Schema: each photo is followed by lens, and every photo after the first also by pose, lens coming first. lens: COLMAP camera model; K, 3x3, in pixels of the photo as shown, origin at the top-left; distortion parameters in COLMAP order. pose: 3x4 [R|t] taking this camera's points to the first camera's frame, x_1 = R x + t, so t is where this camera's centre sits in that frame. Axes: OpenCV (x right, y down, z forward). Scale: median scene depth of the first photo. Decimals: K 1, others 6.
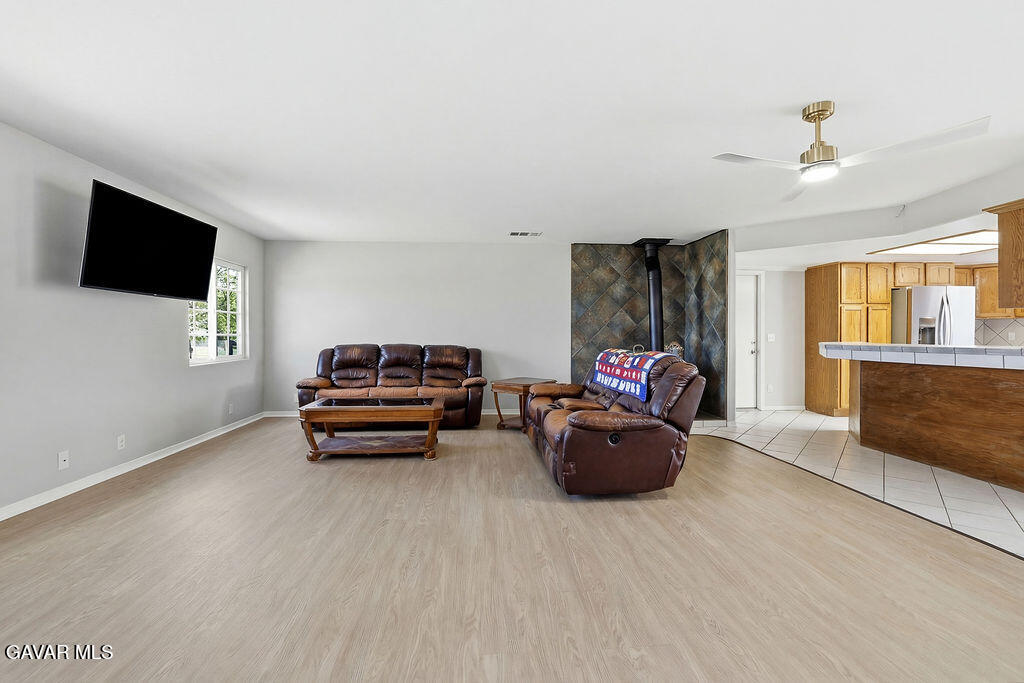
lens RADIAL K [[437.0, 0, 490.0], [0, 437.0, 339.5], [0, 0, 1]] dist [0.001128, -0.000605]
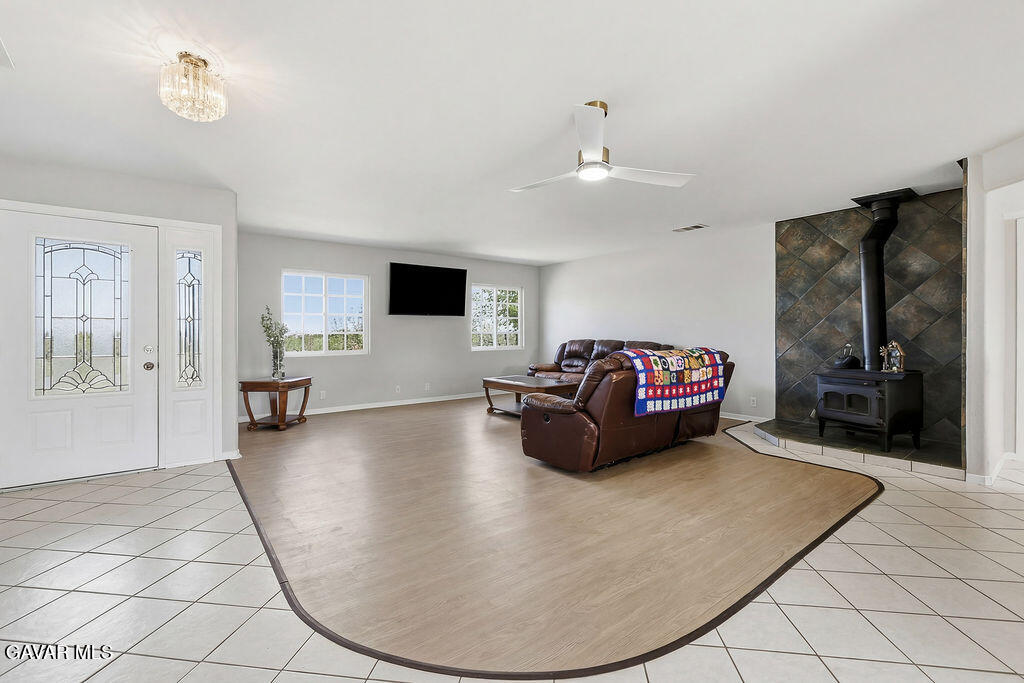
lens RADIAL K [[437.0, 0, 506.0], [0, 437.0, 336.5], [0, 0, 1]] dist [0.001128, -0.000605]
pose [[0.562180, 0.006743, -0.826987, 0.595516], [-0.005637, 0.999975, 0.004322, -0.002066], [0.826996, 0.002232, 0.562204, 0.107204]]
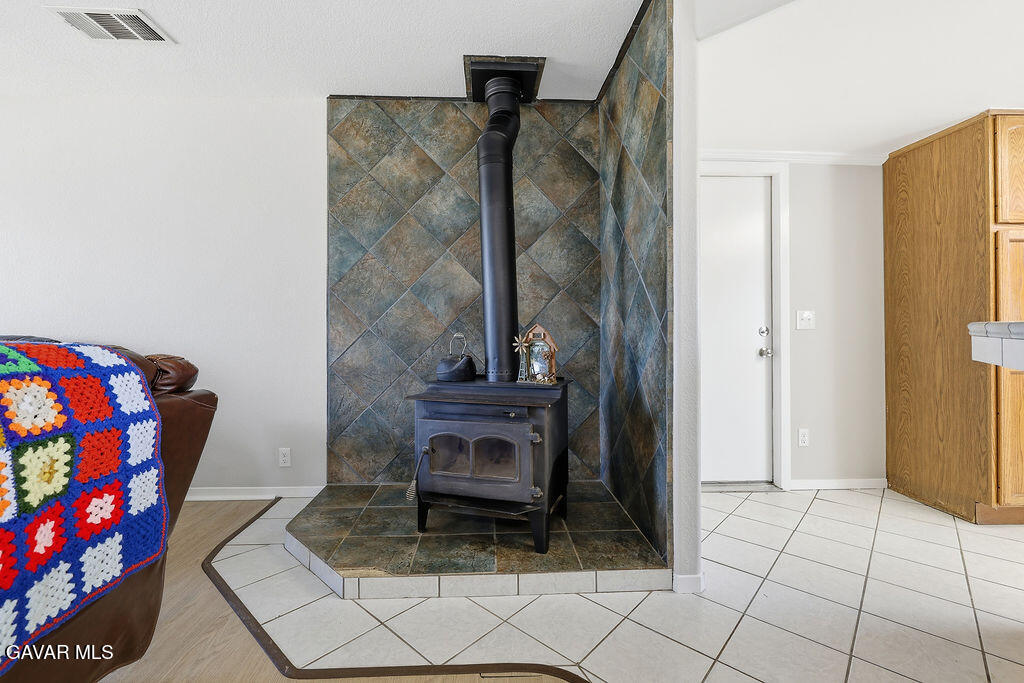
lens RADIAL K [[437.0, 0, 499.2], [0, 437.0, 328.4], [0, 0, 1]] dist [0.001128, -0.000605]
pose [[0.999834, -0.000069, -0.018225, 0.365414], [-0.000238, 0.999859, -0.016819, 0.012347], [0.018223, 0.016820, 0.999692, 0.589268]]
